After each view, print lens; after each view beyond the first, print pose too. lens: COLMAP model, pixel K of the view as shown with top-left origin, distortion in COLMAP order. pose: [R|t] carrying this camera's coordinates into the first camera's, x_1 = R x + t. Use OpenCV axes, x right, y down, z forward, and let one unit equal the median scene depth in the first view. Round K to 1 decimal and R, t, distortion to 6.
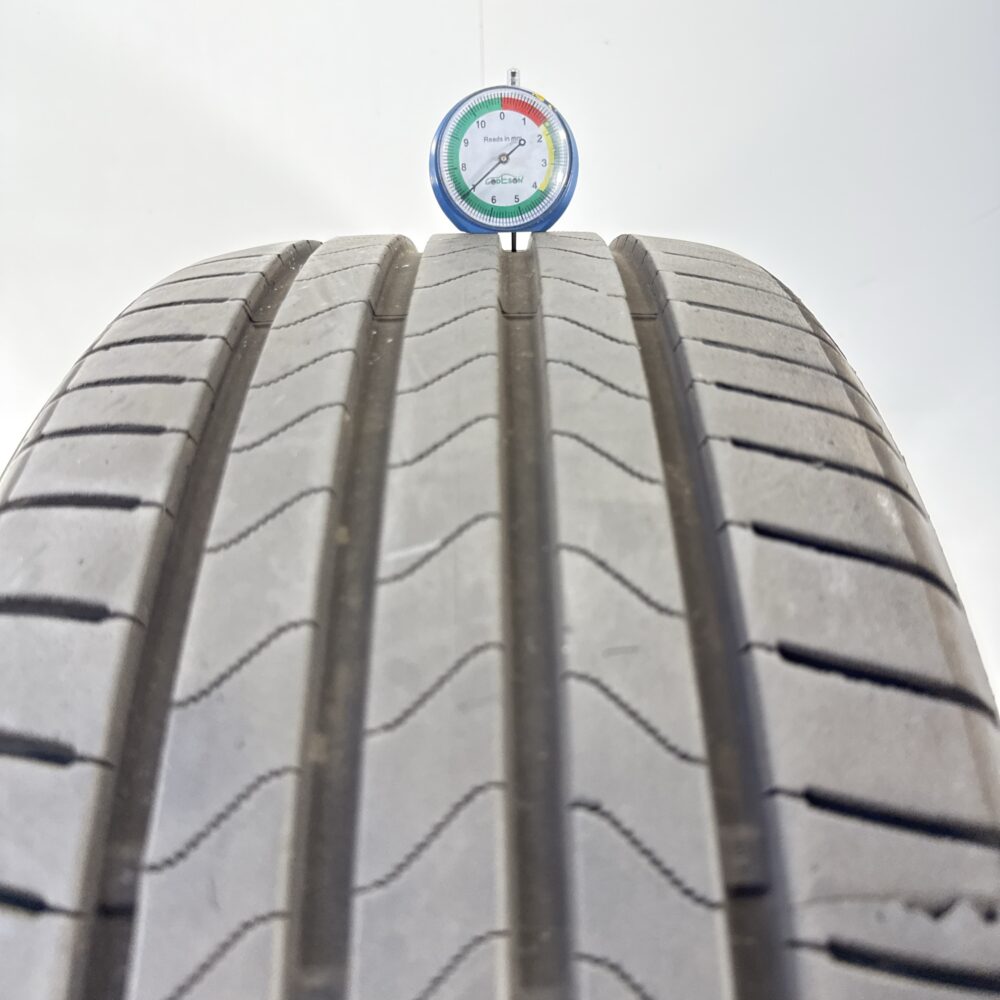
lens RADIAL K [[949.4, 0, 500.0], [0, 949.4, 500.0], [0, 0, 1]] dist [0.136959, -0.301473]
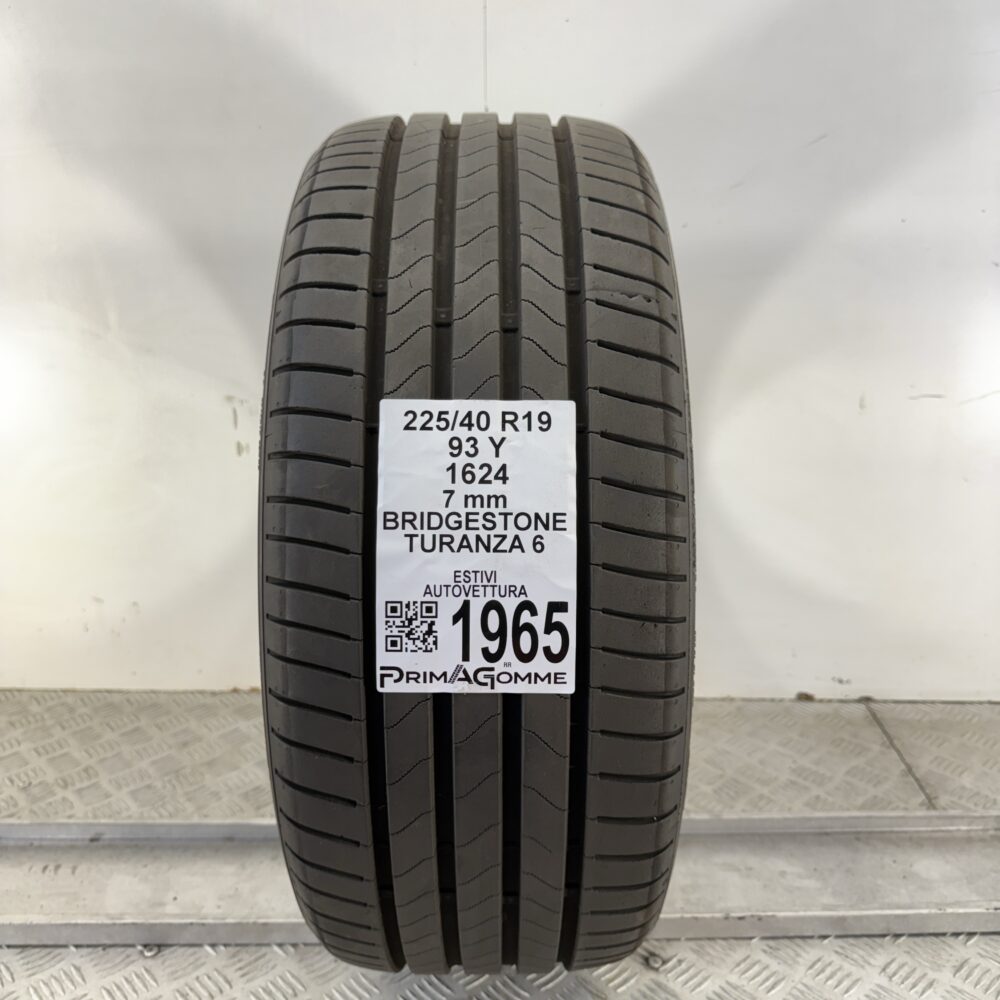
lens RADIAL K [[985.1, 0, 500.0], [0, 985.1, 500.0], [0, 0, 1]] dist [0.150913, -0.429364]
pose [[0.999589, 0.019472, 0.021023, -0.041386], [-0.019775, 0.999702, 0.014326, 0.946001], [-0.020737, -0.014736, 0.999676, -2.077400]]
